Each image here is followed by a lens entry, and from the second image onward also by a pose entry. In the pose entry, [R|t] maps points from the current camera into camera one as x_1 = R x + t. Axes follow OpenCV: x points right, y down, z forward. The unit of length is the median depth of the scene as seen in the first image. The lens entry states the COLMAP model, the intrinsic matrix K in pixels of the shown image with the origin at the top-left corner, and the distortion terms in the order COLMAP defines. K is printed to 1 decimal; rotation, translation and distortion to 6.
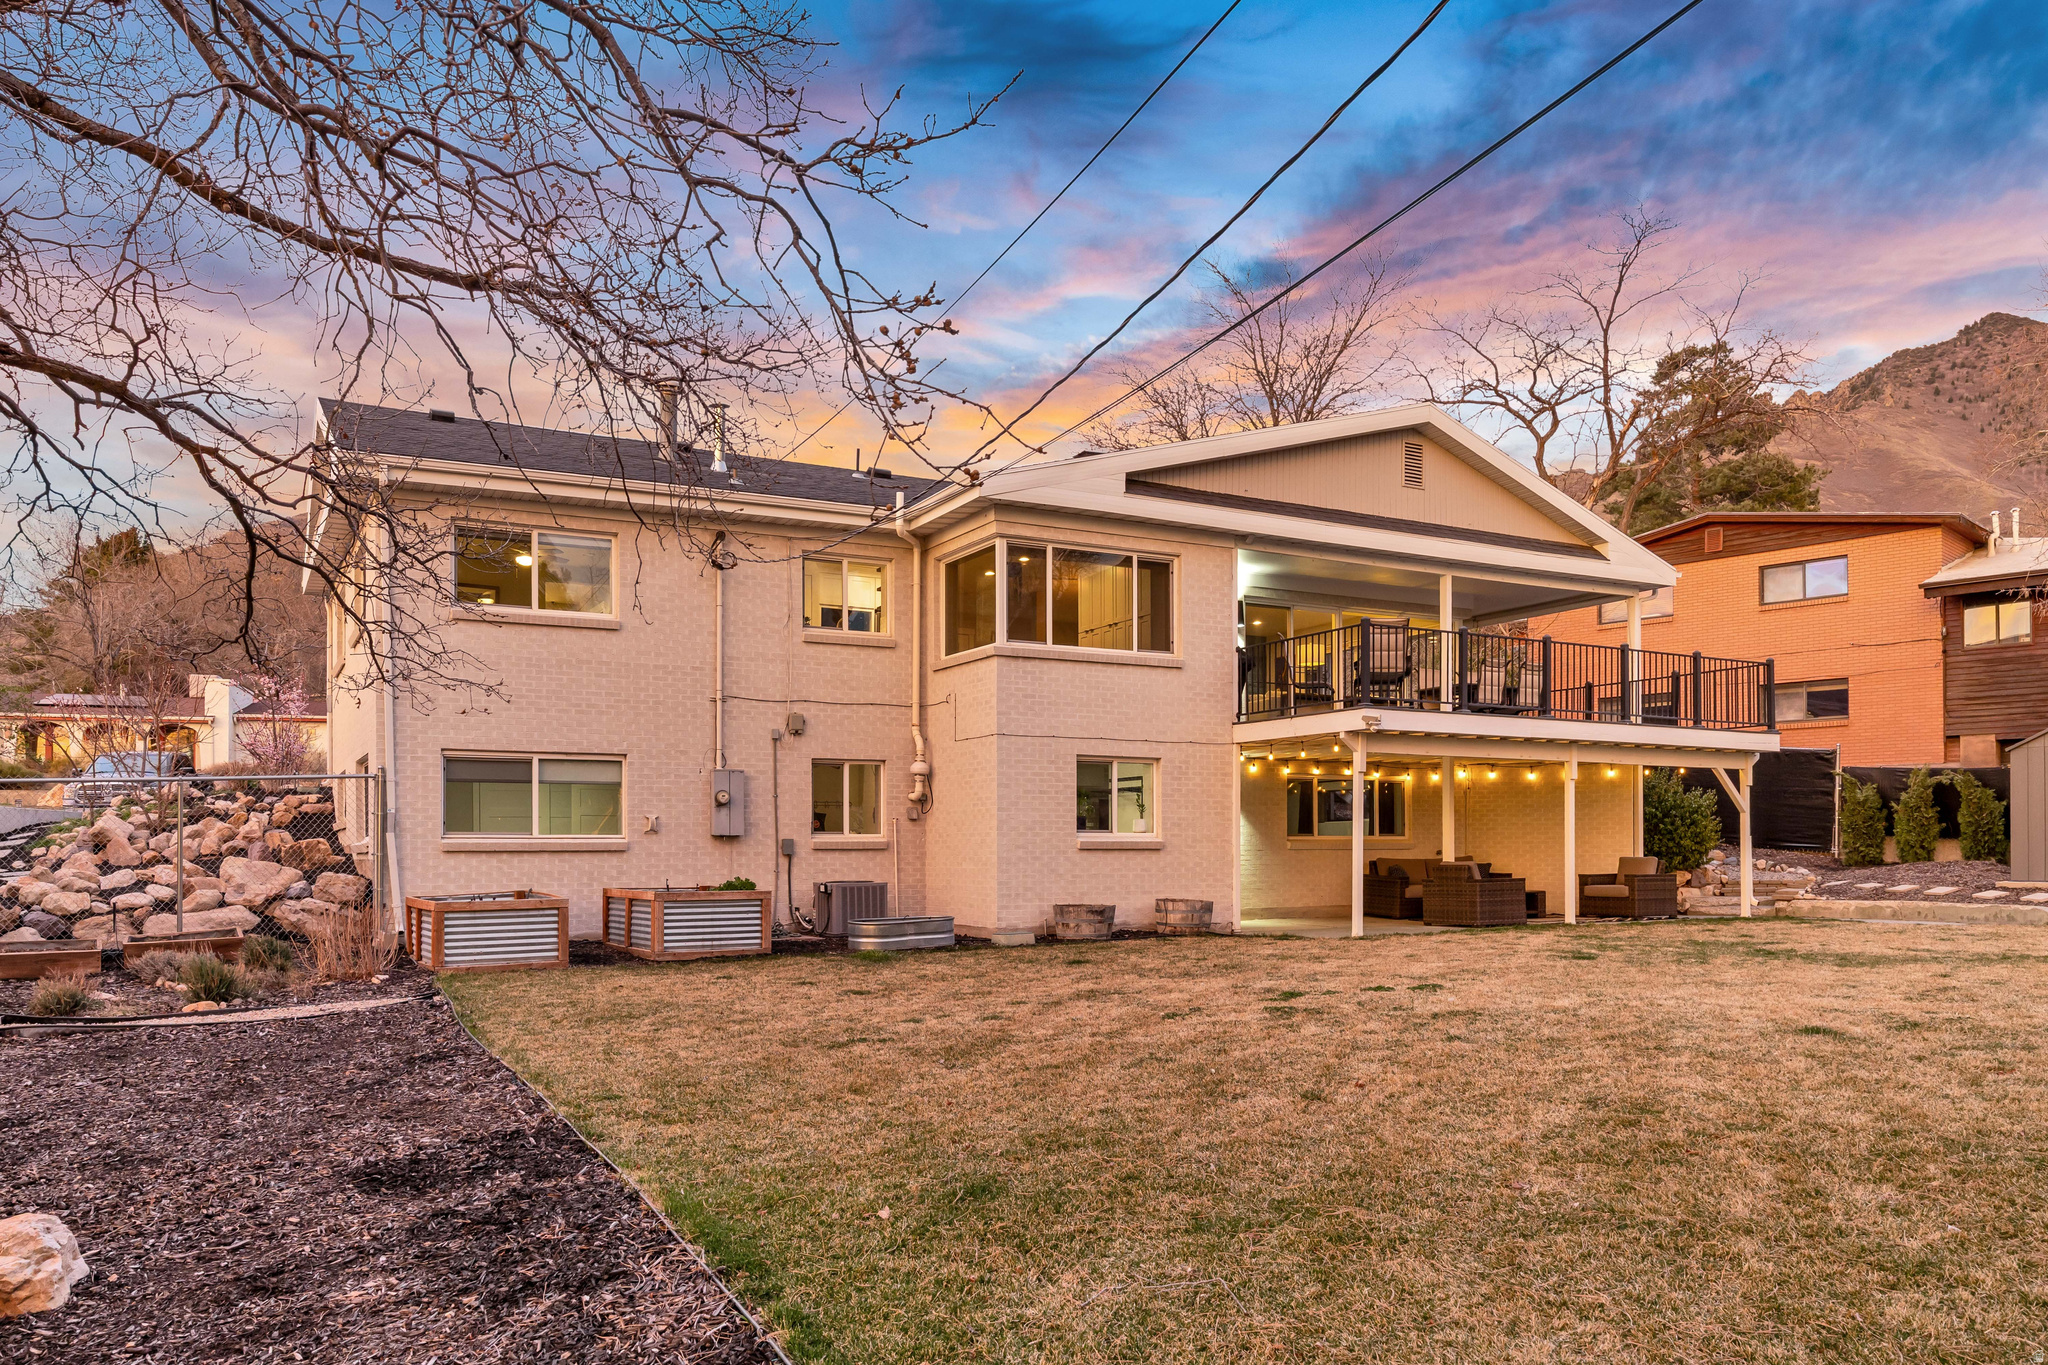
lens RADIAL K [[1463.2, 0, 1031.1], [0, 1463.2, 816.2], [0, 0, 1]] dist [-0.003715, 0.001639]
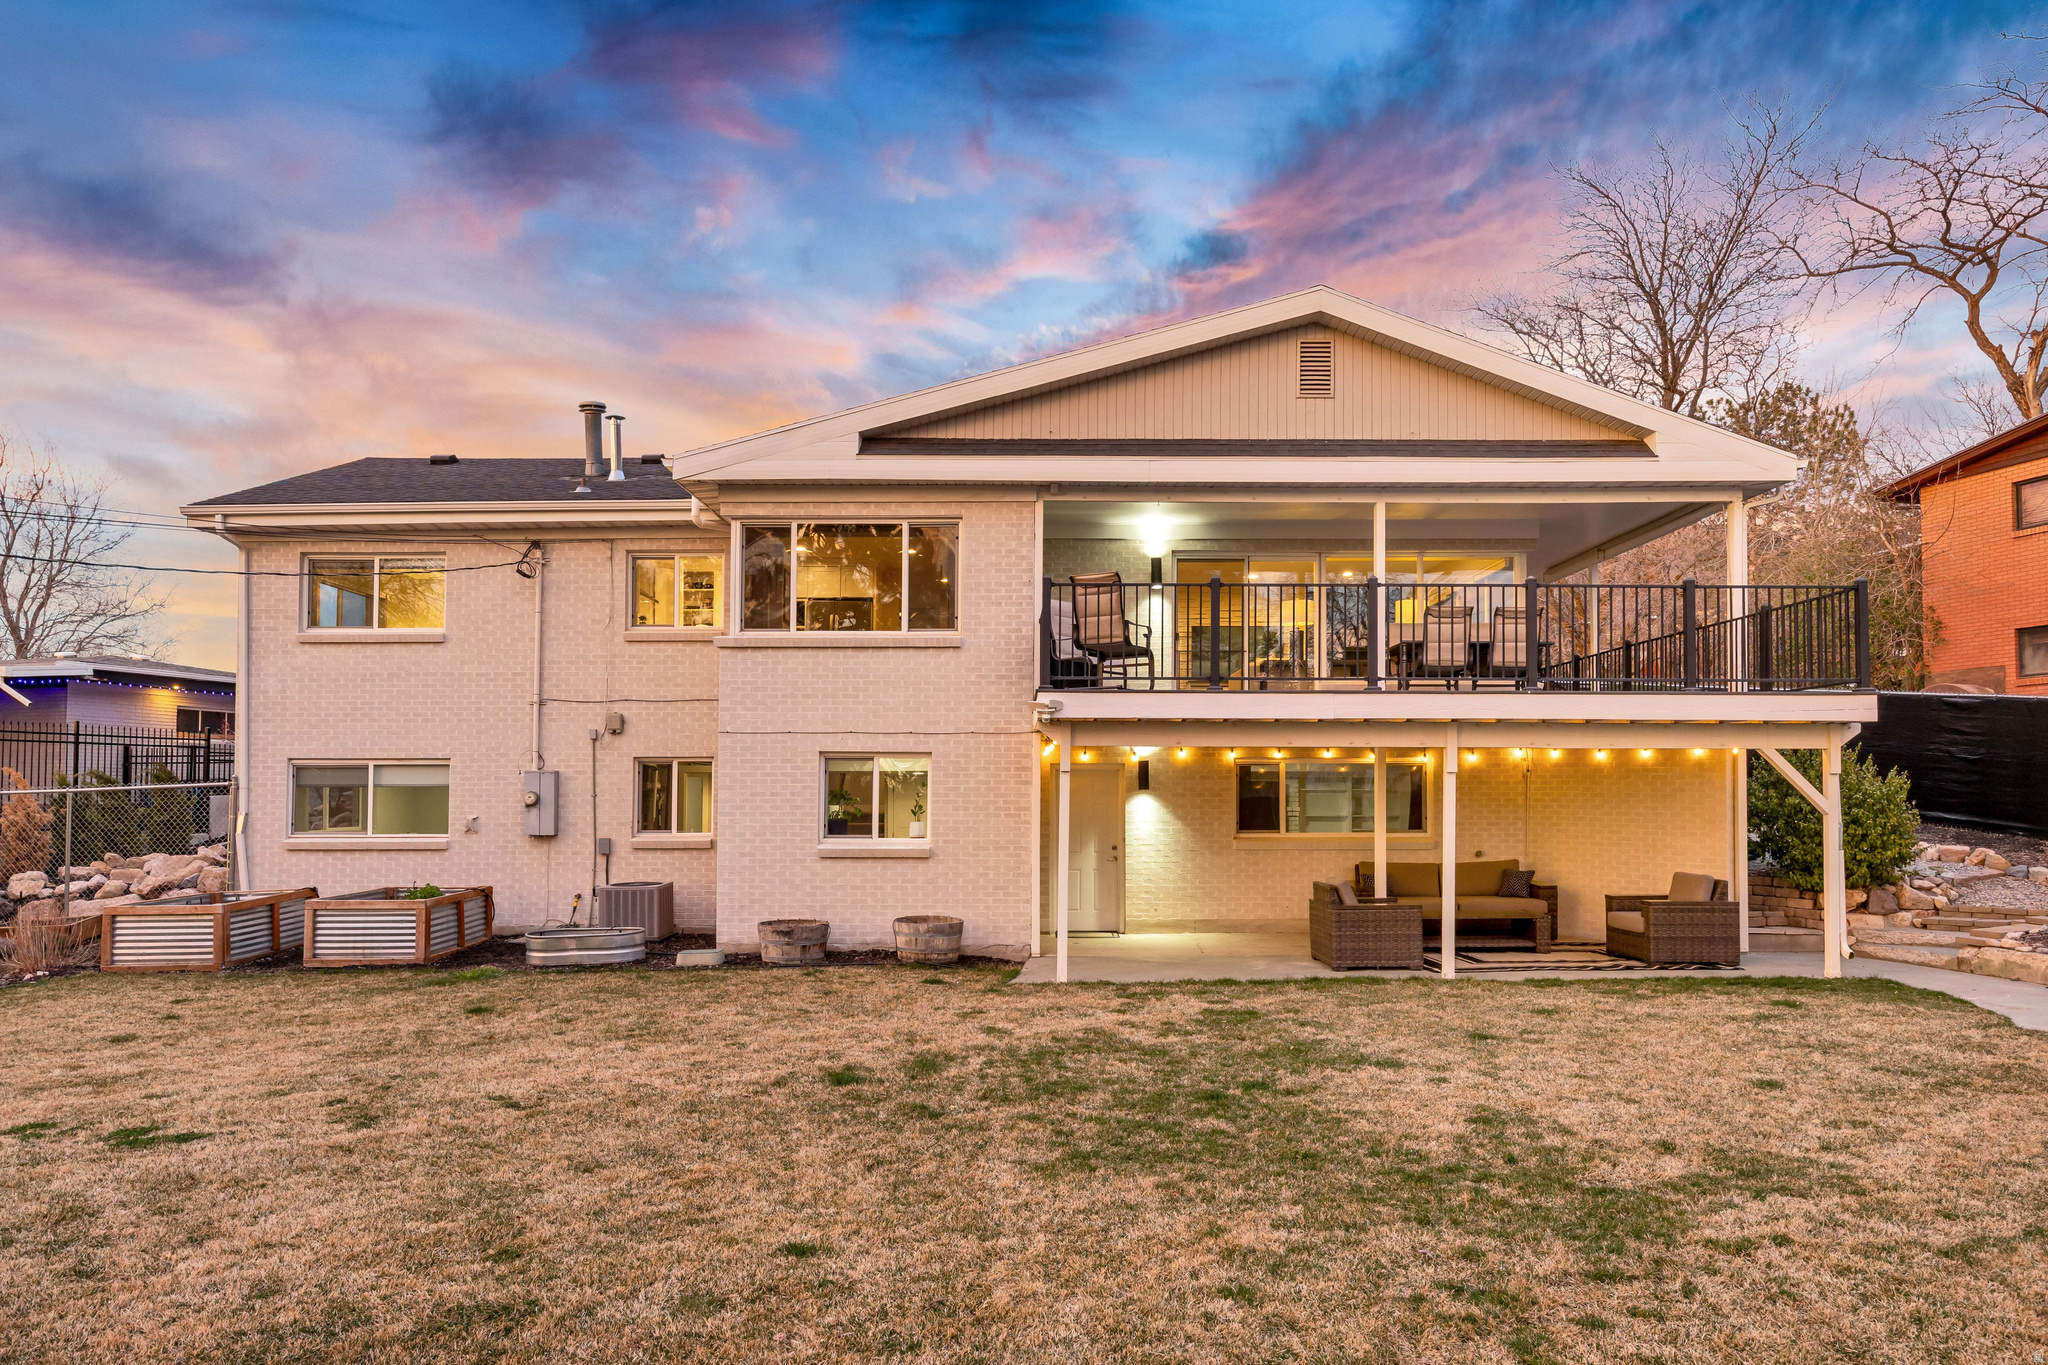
lens RADIAL K [[1286.6, 0, 1024.2], [0, 1286.6, 738.1], [0, 0, 1]] dist [-0.001200, -0.006233]
pose [[0.876731, -0.017528, -0.480661, 0.528323], [0.009085, 0.999761, -0.019886, -0.034037], [0.480895, 0.013068, 0.876681, 0.373256]]
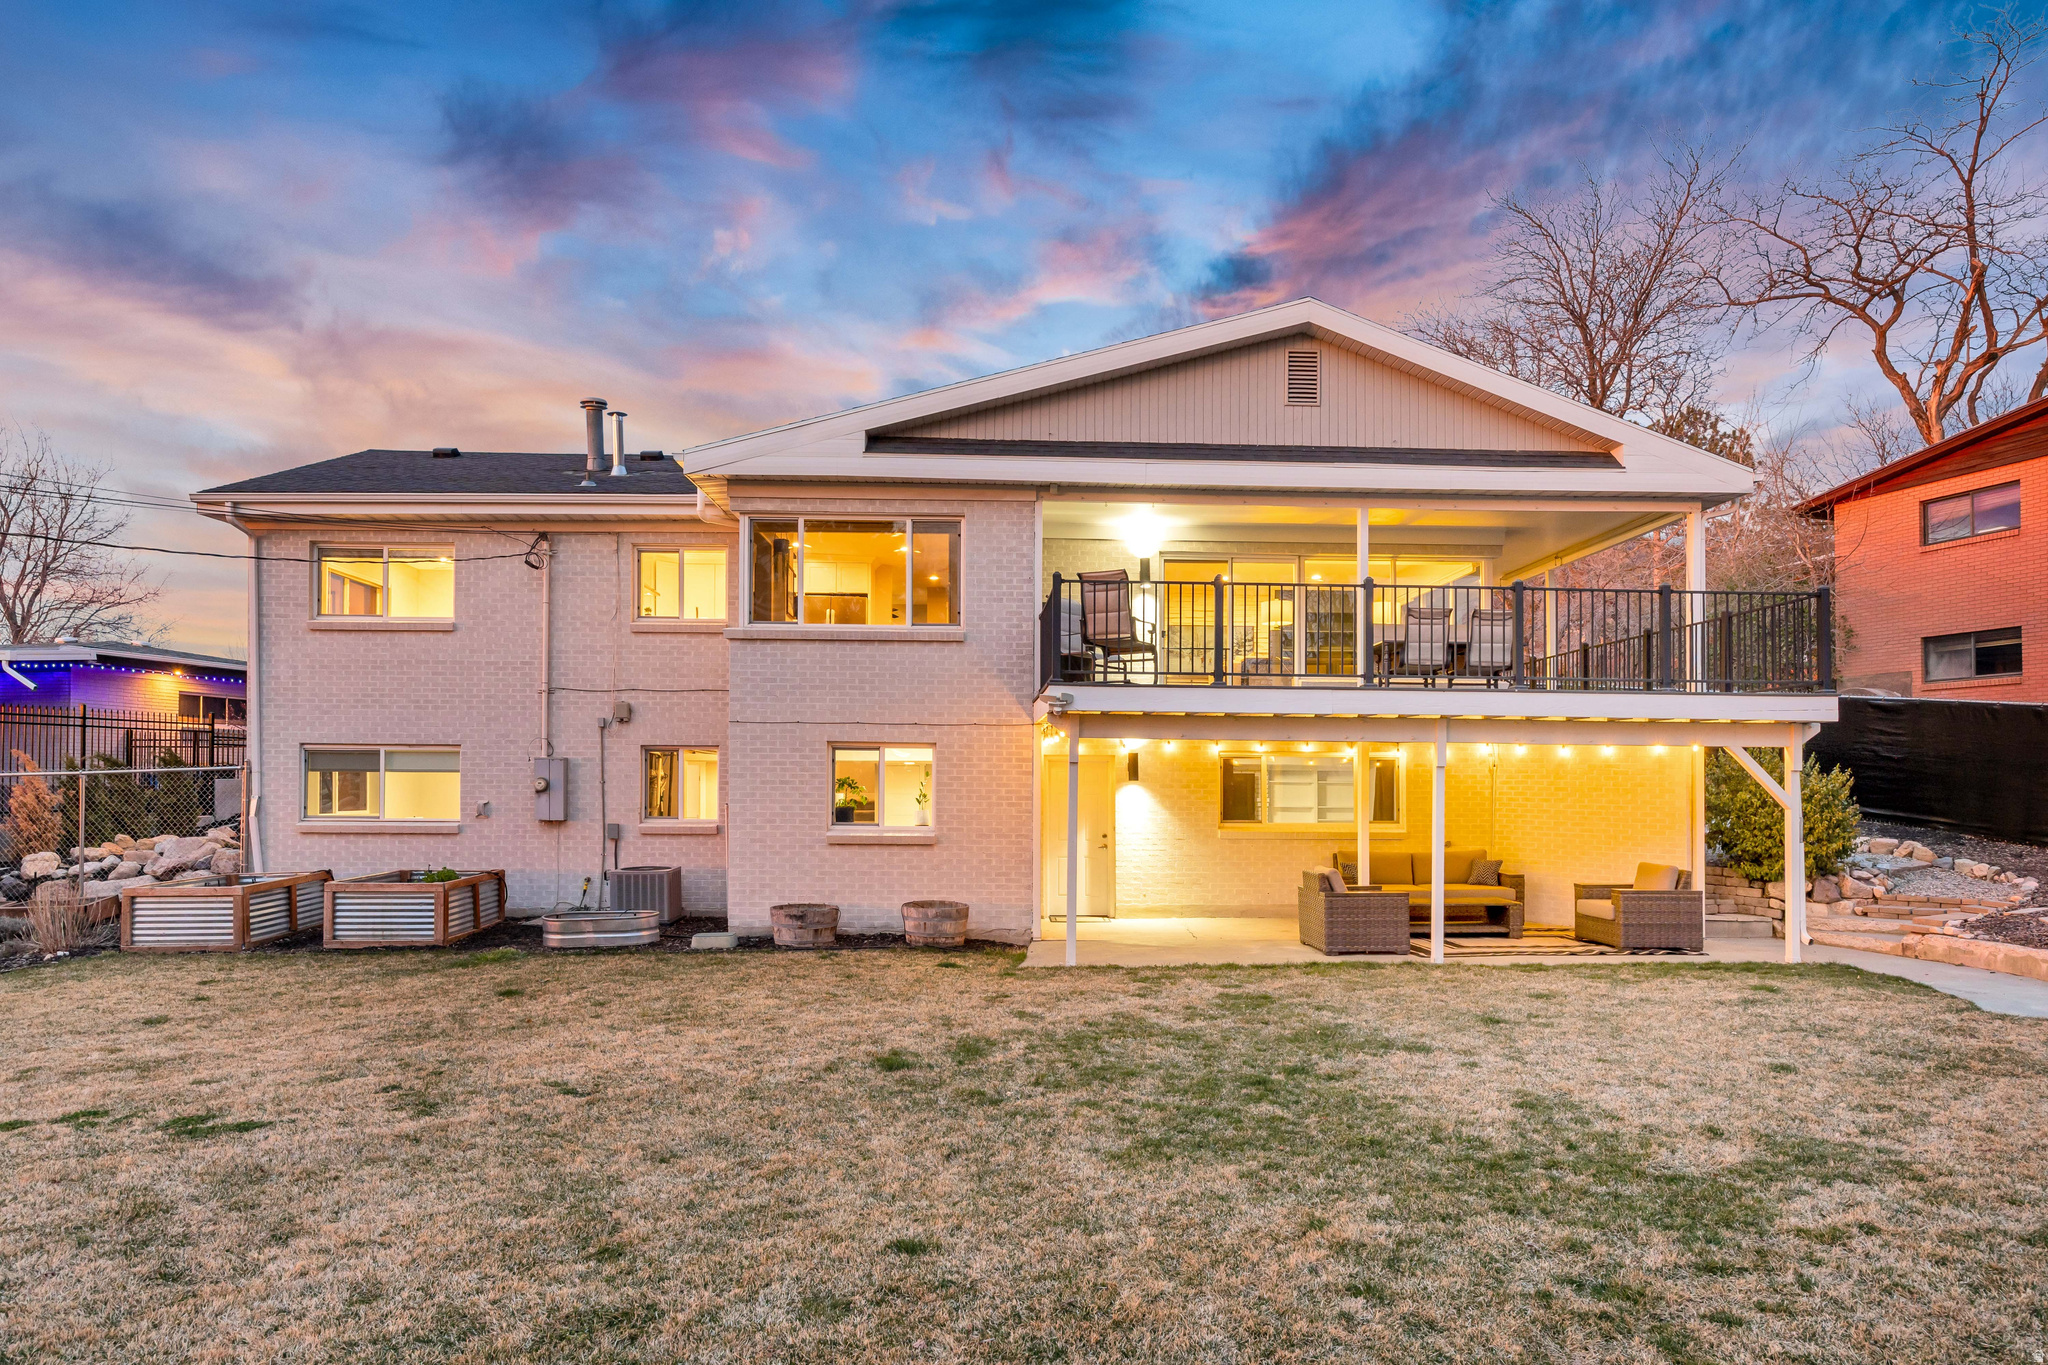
lens RADIAL K [[1211.3, 0, 1024.9], [0, 1211.3, 768.0], [0, 0, 1]] dist [-0.011579, 0.000830]
pose [[0.893620, 0.004620, -0.448800, 0.493649], [0.000536, 0.999935, 0.011361, -0.034453], [0.448824, -0.010393, 0.893560, 0.376230]]
